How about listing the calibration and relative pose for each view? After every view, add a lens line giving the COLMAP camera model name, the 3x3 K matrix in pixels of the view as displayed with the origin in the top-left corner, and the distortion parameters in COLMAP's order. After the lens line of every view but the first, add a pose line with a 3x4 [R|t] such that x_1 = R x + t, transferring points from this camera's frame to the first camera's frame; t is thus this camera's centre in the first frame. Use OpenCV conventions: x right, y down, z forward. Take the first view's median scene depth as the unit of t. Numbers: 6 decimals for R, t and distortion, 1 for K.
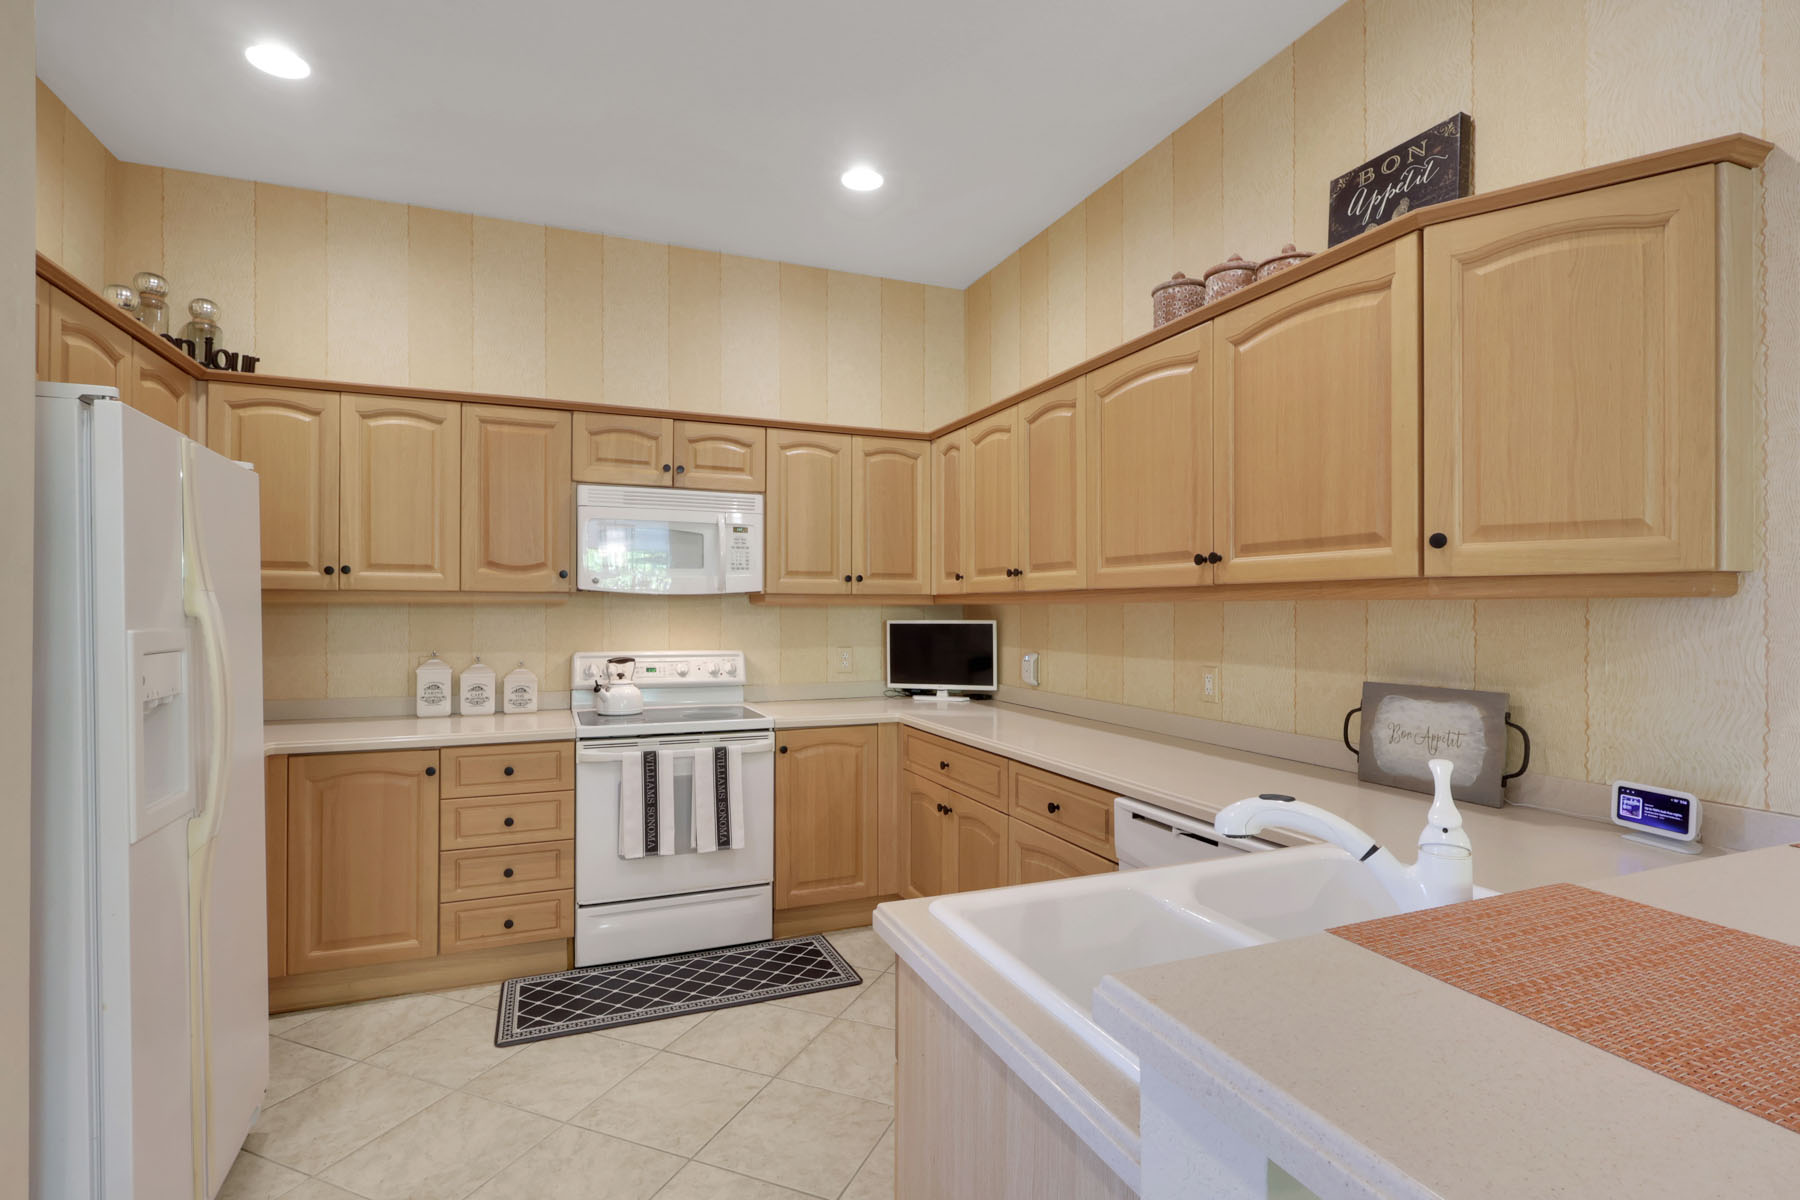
lens RADIAL K [[853.0, 0, 878.1], [0, 853.0, 608.4], [0, 0, 1]] dist [0.000428, 0.000105]
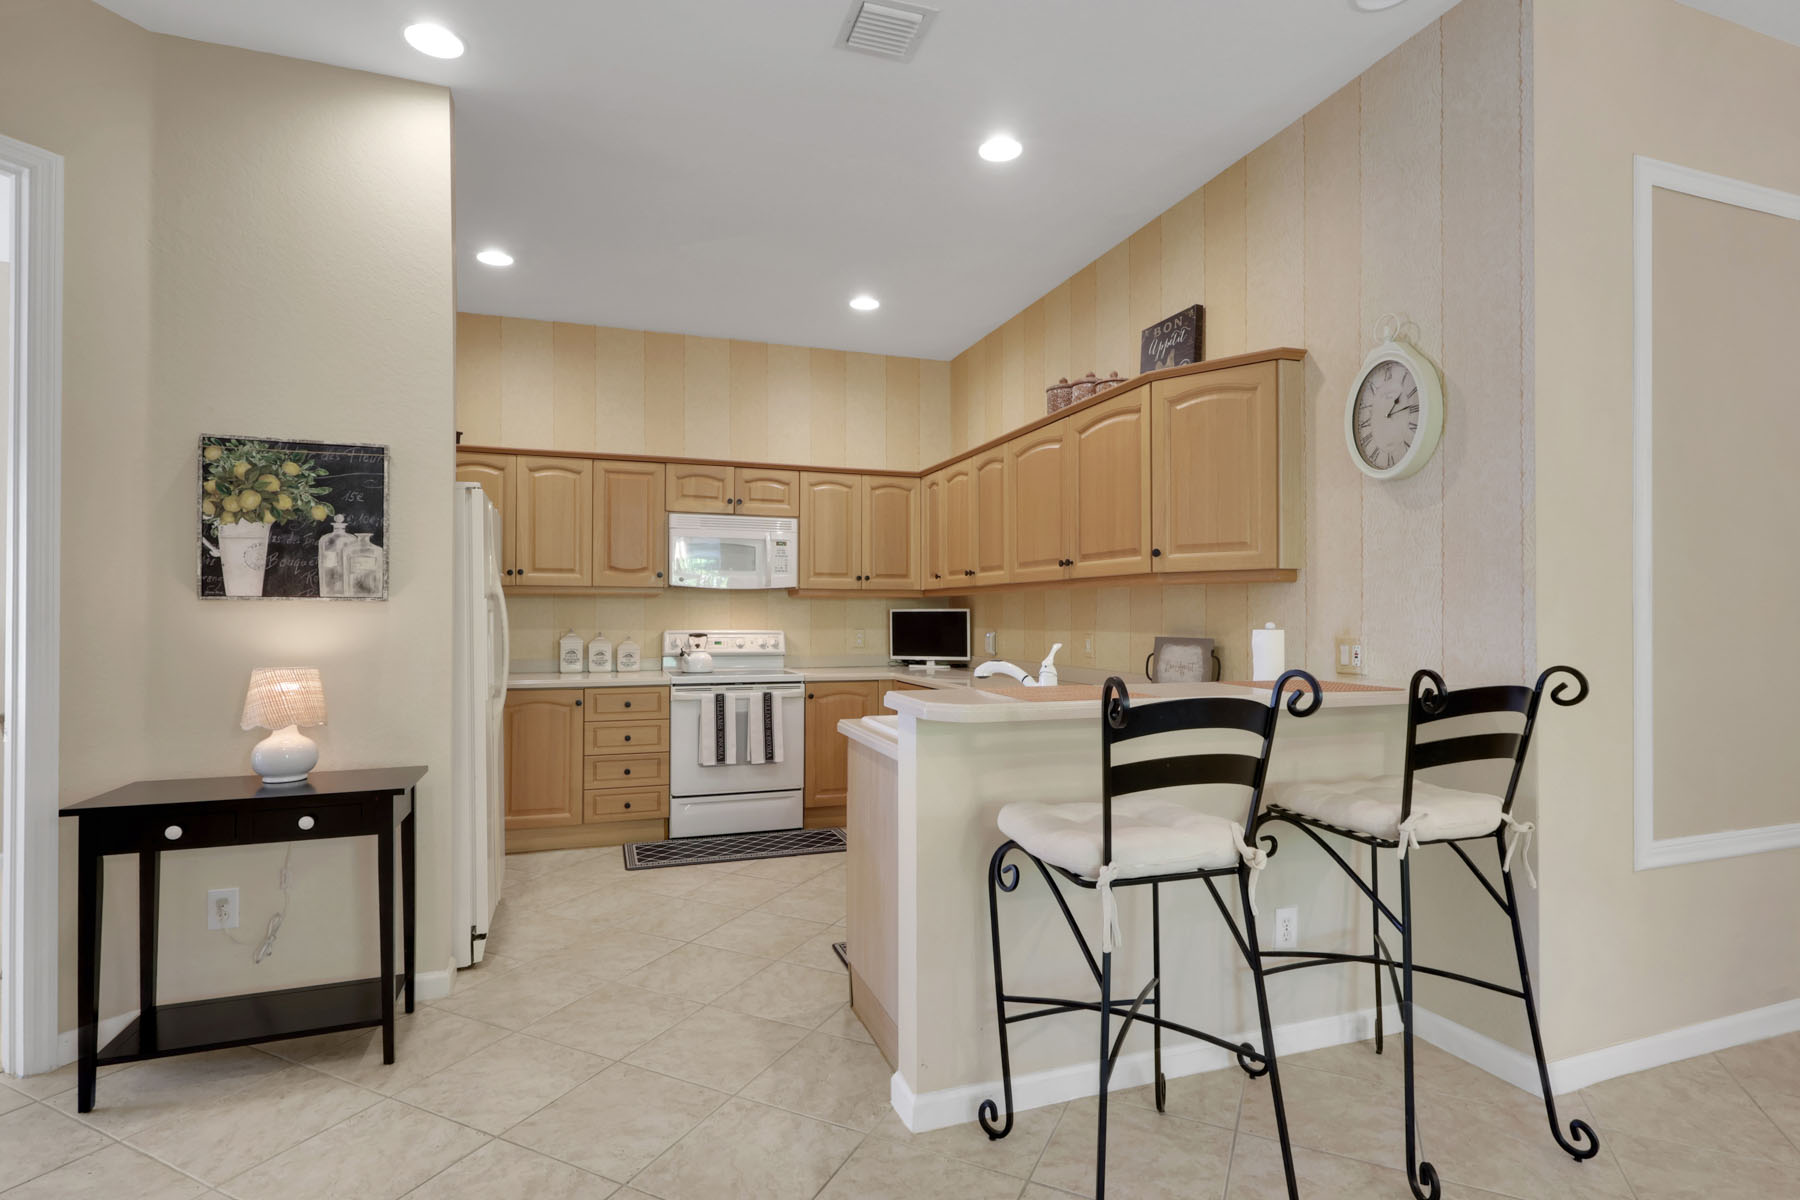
lens RADIAL K [[893.3, 0, 921.1], [0, 893.3, 602.4], [0, 0, 1]] dist [0.000400, 0.000052]
pose [[0.999929, -0.002171, -0.011713, 0.099676], [0.001994, 0.999884, -0.015108, 0.032329], [0.011744, 0.015083, 0.999817, -0.543162]]
